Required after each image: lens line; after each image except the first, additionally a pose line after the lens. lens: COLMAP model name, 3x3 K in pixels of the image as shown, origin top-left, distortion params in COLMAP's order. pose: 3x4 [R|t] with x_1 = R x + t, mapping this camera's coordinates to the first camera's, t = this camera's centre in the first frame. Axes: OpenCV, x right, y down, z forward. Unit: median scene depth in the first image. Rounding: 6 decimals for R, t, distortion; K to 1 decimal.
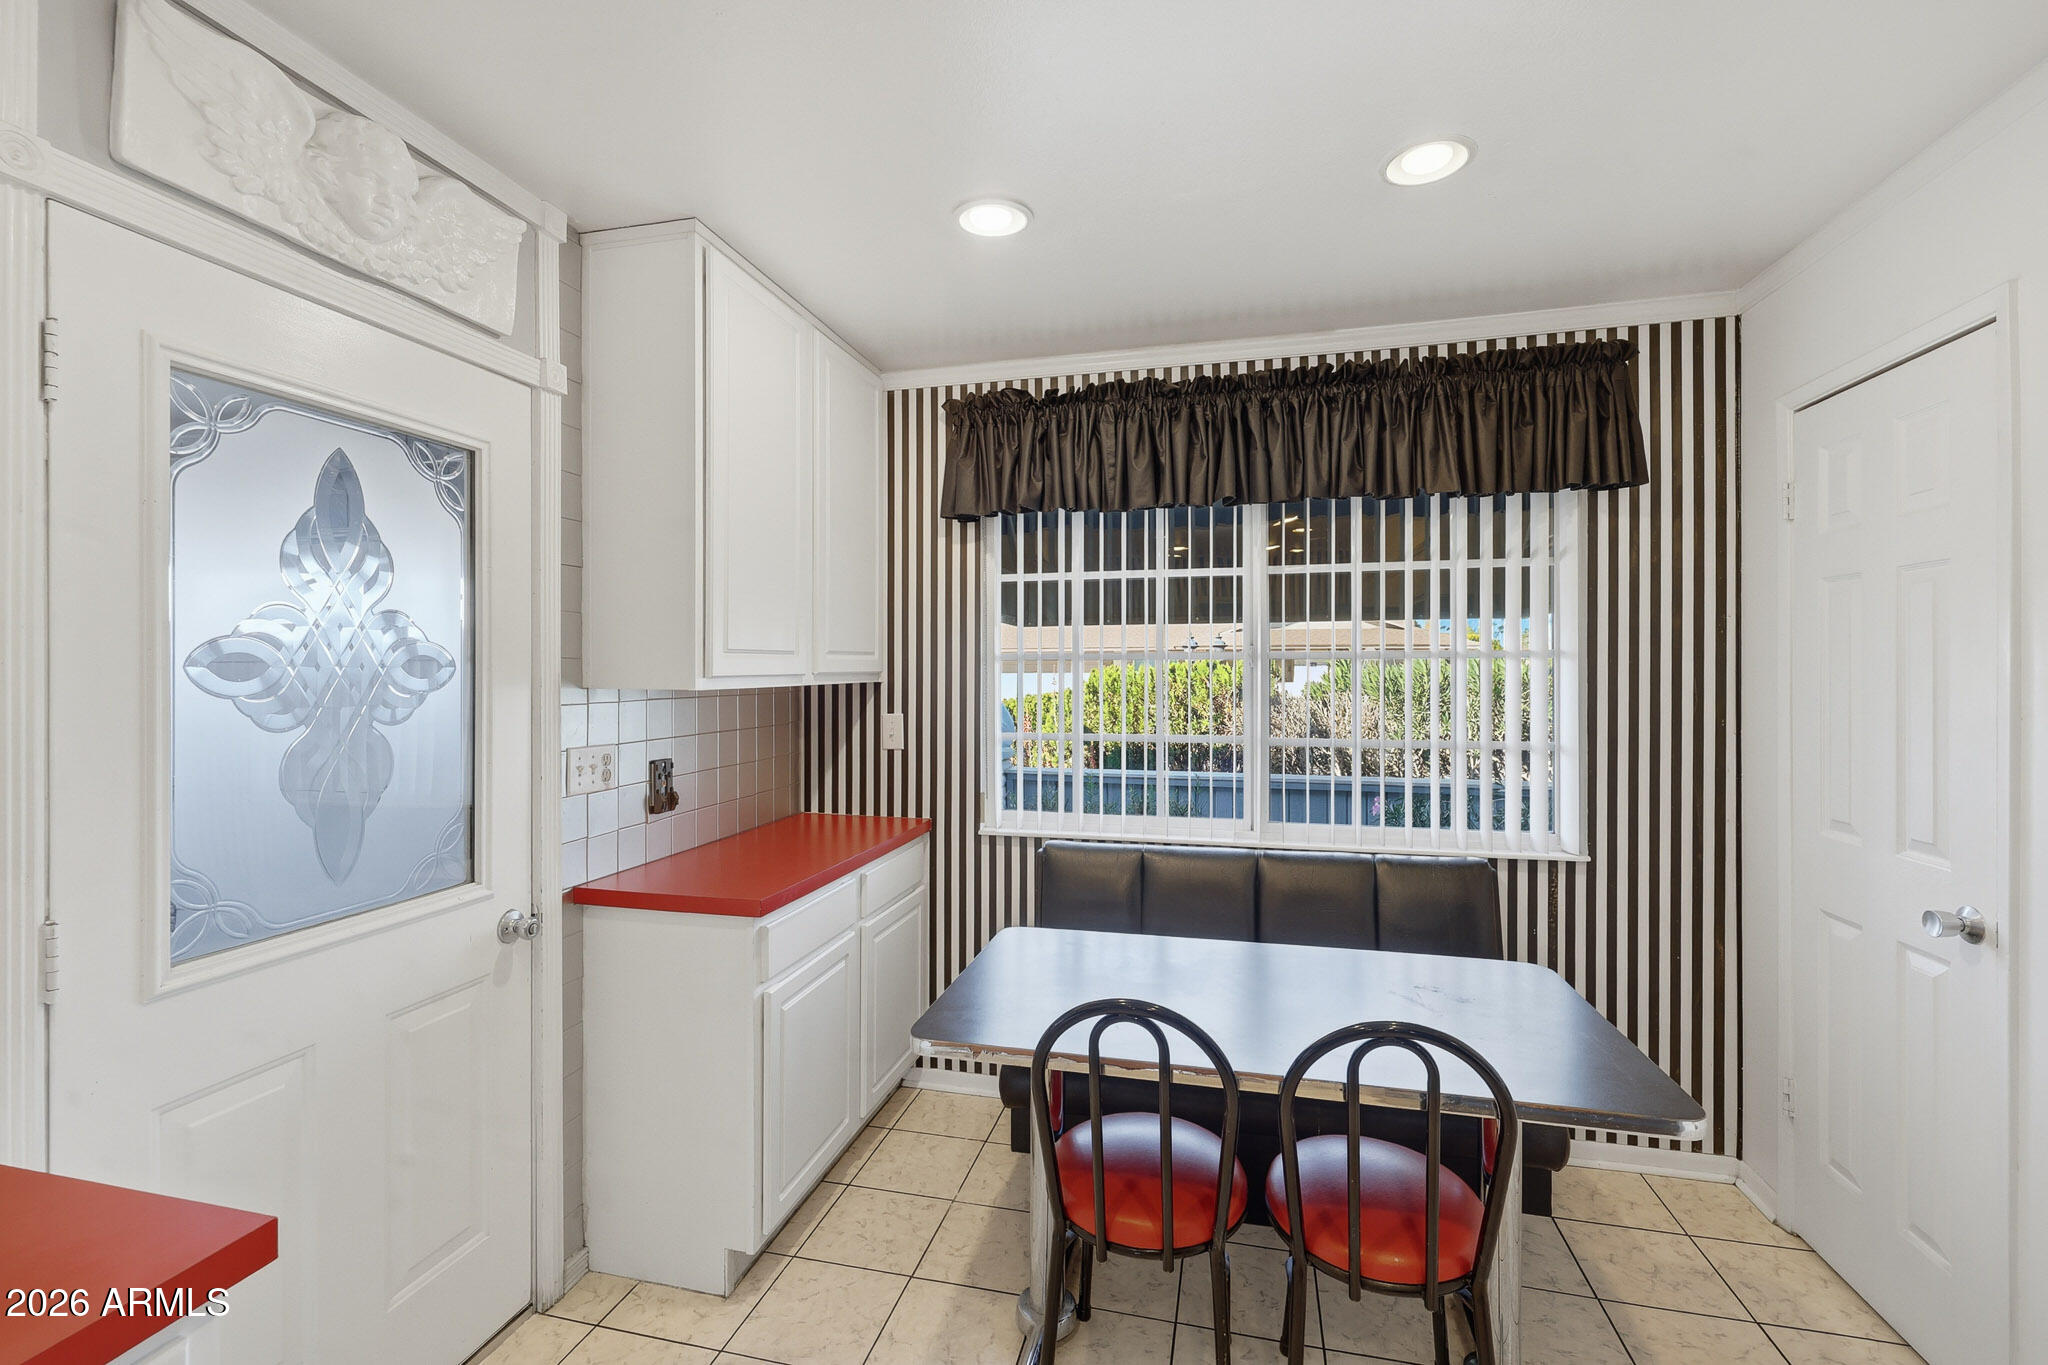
lens RADIAL K [[898.9, 0, 1019.2], [0, 898.9, 666.5], [0, 0, 1]] dist [0.003292, -0.001617]
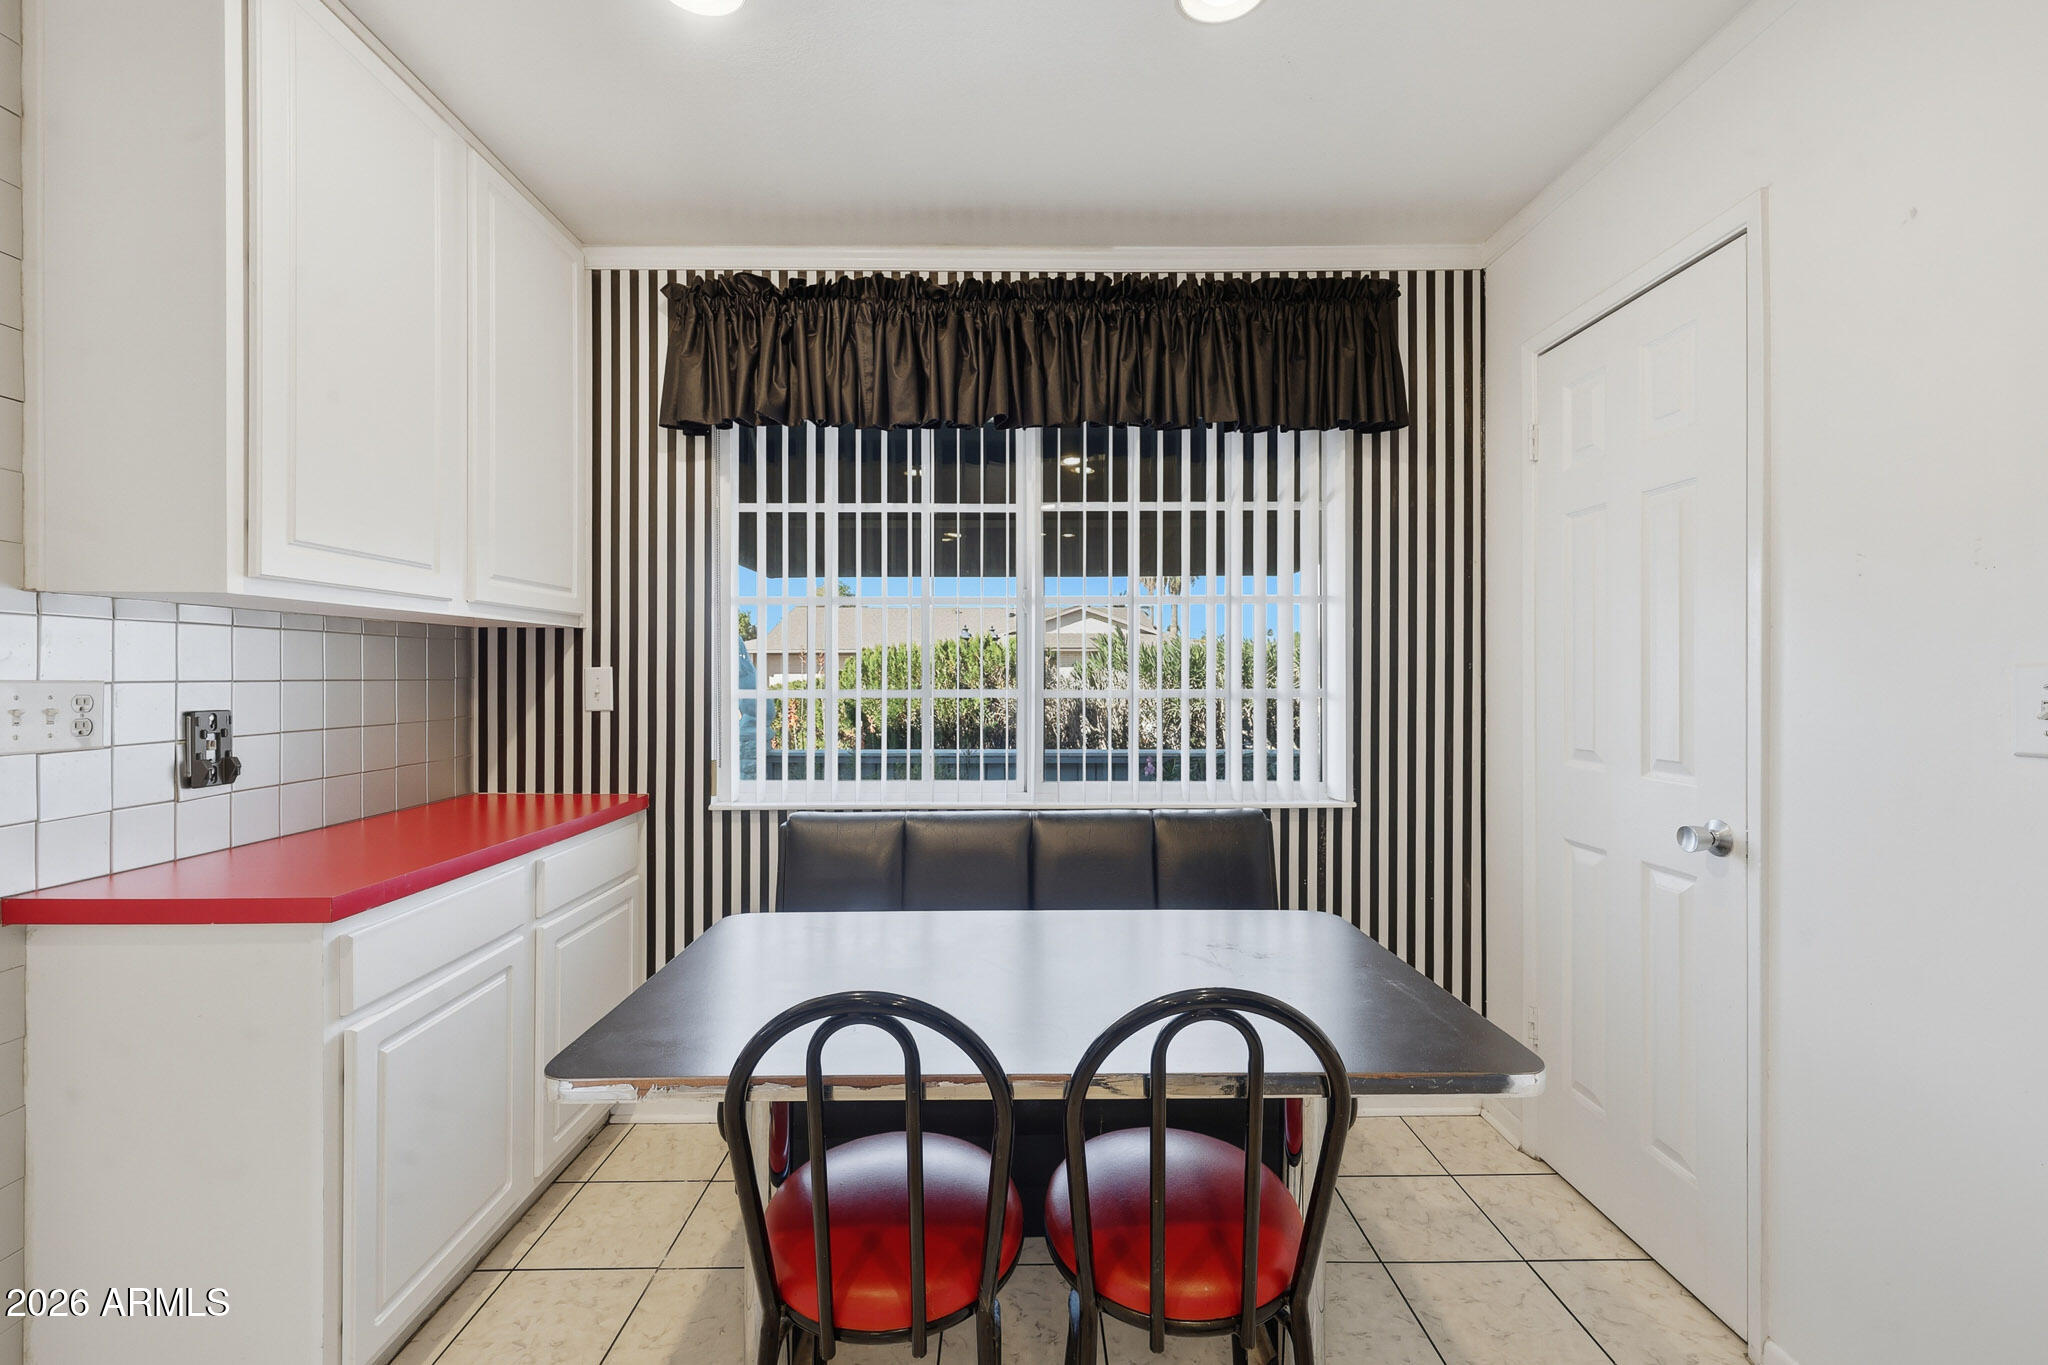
lens RADIAL K [[839.9, 0, 1026.3], [0, 839.9, 675.1], [0, 0, 1]] dist [0.002408, -0.000258]
pose [[0.966816, 0.001255, 0.255470, 0.047632], [-0.000647, 0.999997, -0.002463, 0.074864], [-0.255473, 0.002216, 0.966814, 0.200392]]
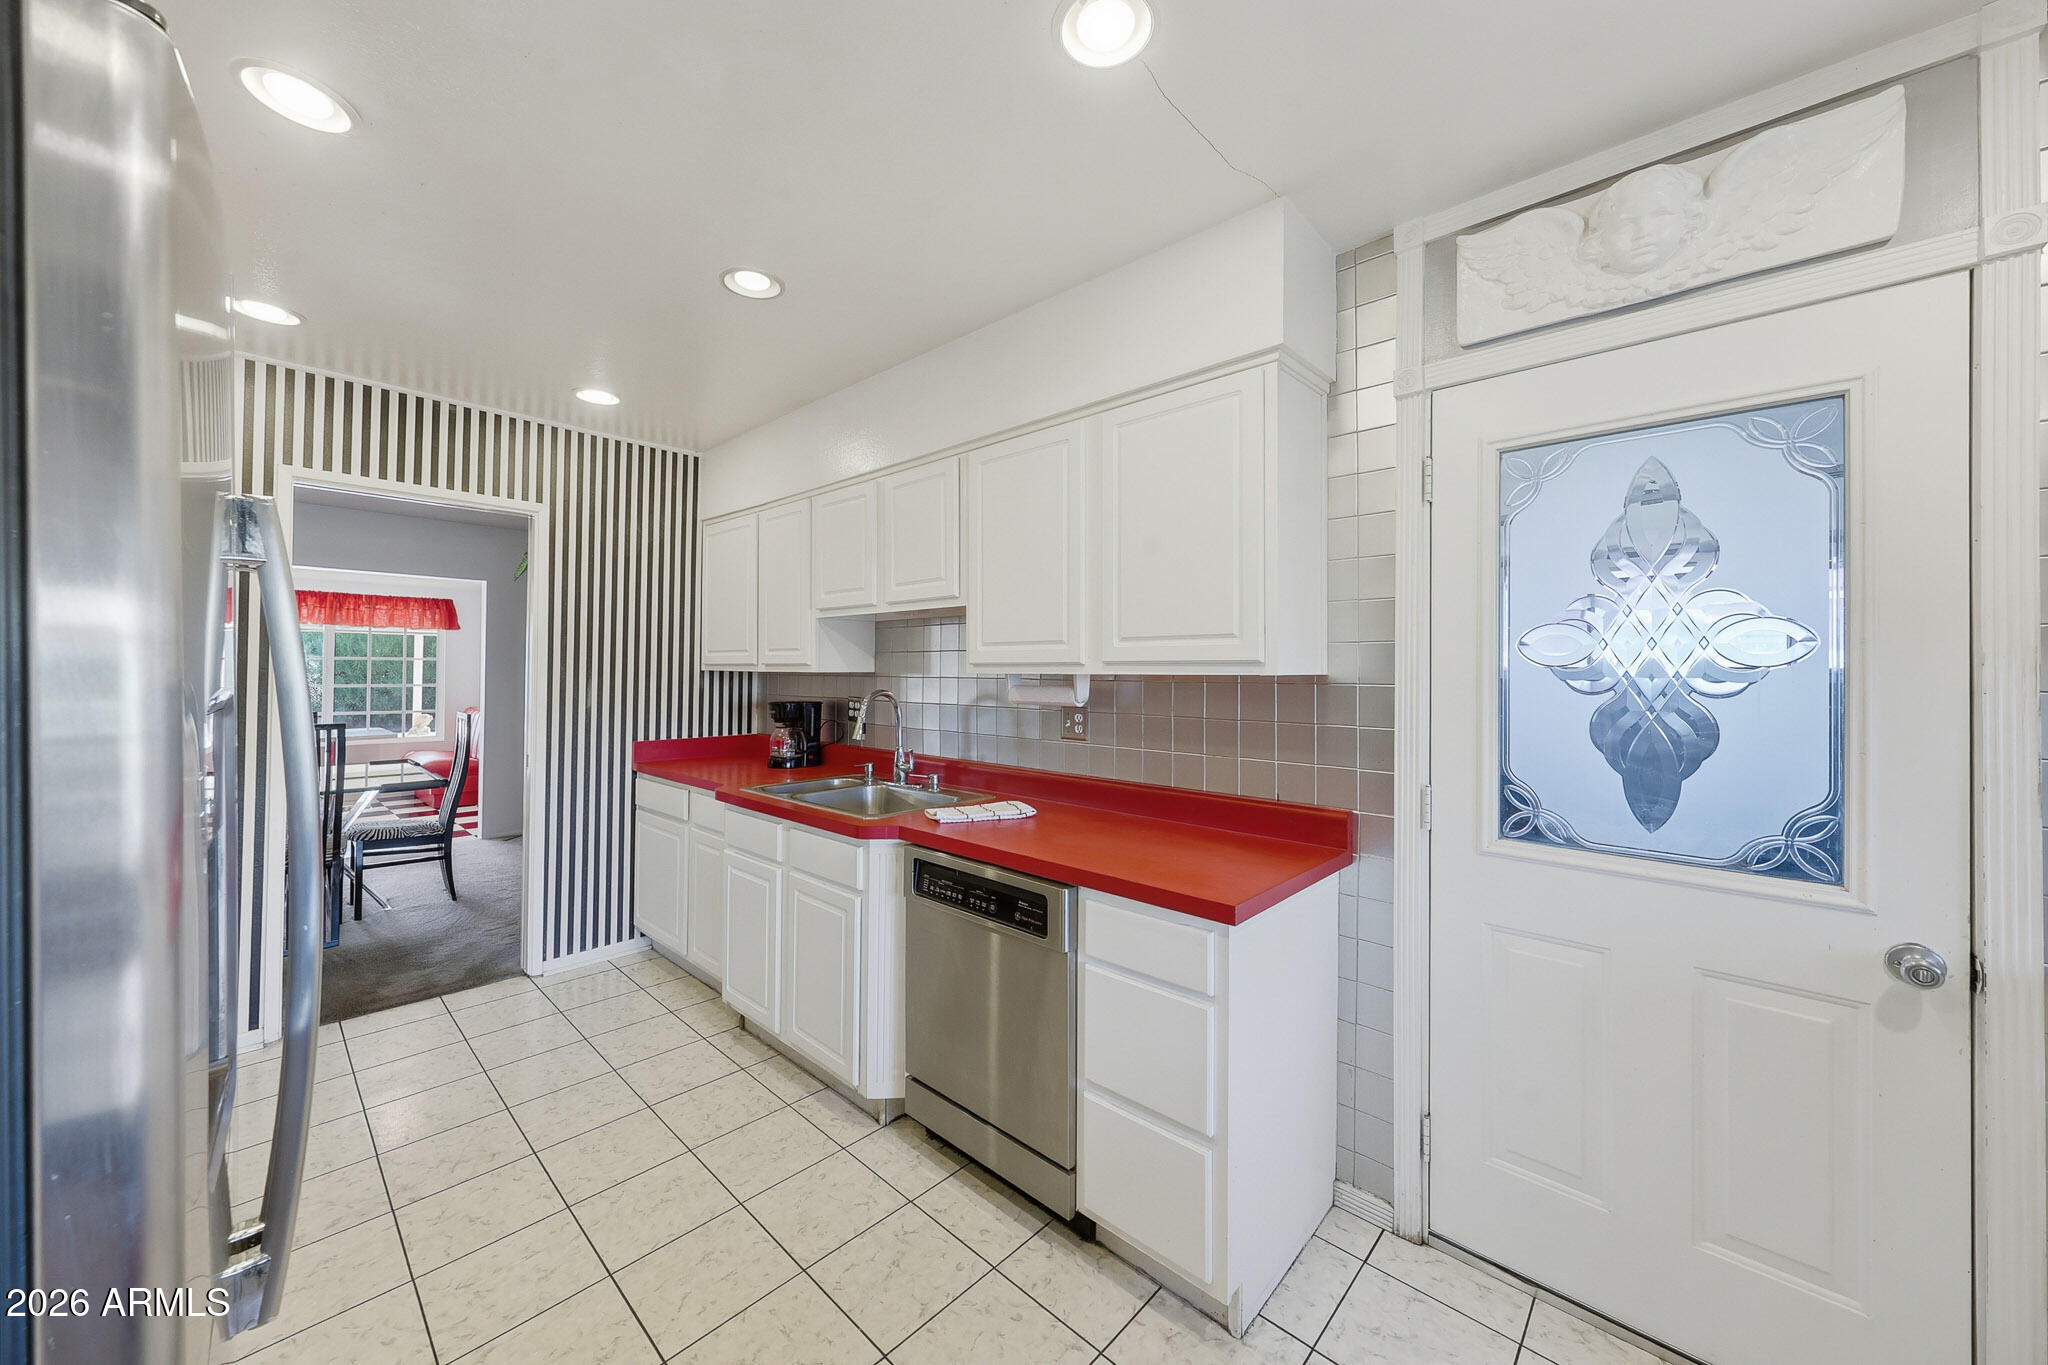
lens RADIAL K [[732.7, 0, 1035.2], [0, 732.7, 665.4], [0, 0, 1]] dist [-0.001916, 0.000021]
pose [[-0.486476, -0.009526, -0.873642, 0.291096], [-0.005751, 0.999954, -0.007701, 0.025409], [0.873675, 0.001278, -0.486509, 0.481884]]
